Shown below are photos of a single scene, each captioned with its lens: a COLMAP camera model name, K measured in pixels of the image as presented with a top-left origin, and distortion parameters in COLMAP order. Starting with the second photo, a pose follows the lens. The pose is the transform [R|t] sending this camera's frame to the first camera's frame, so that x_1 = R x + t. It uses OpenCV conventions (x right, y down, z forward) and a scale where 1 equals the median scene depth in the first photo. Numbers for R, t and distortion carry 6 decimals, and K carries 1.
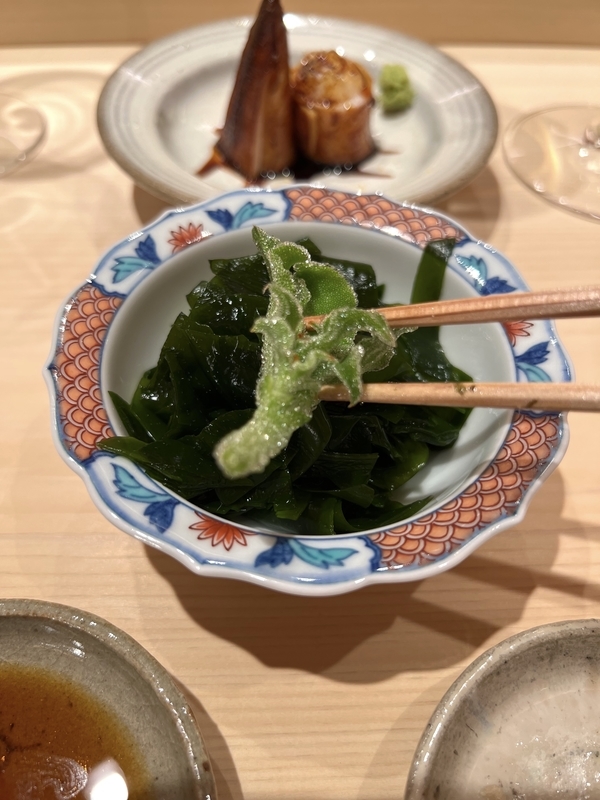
lens RADIAL K [[636.1, 0, 300.0], [0, 636.1, 400.0], [0, 0, 1]] dist [0.004272, -0.001568]
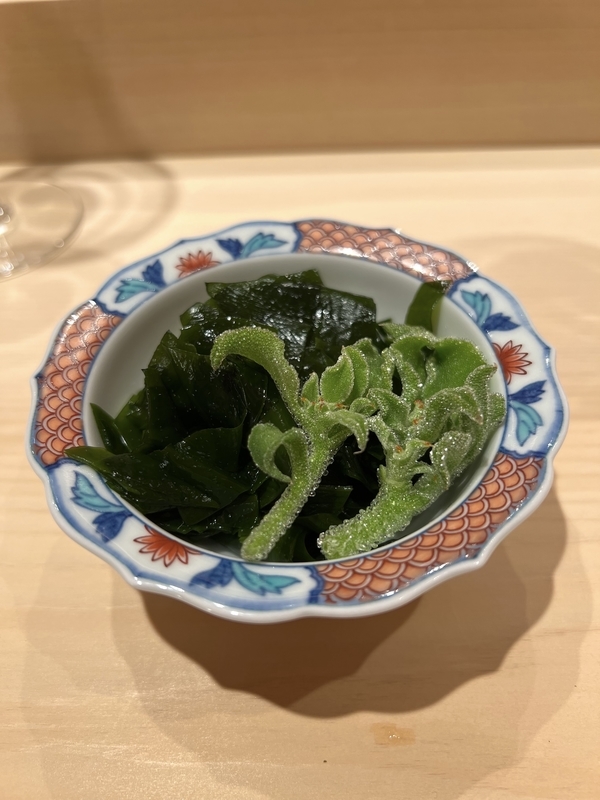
lens RADIAL K [[636.1, 0, 300.0], [0, 636.1, 400.0], [0, 0, 1]] dist [0.004272, -0.001568]
pose [[0.989355, 0.061545, -0.131866, 0.176206], [-0.072826, 0.993927, -0.082500, 0.043574], [0.125987, 0.091225, 0.987829, 0.039031]]
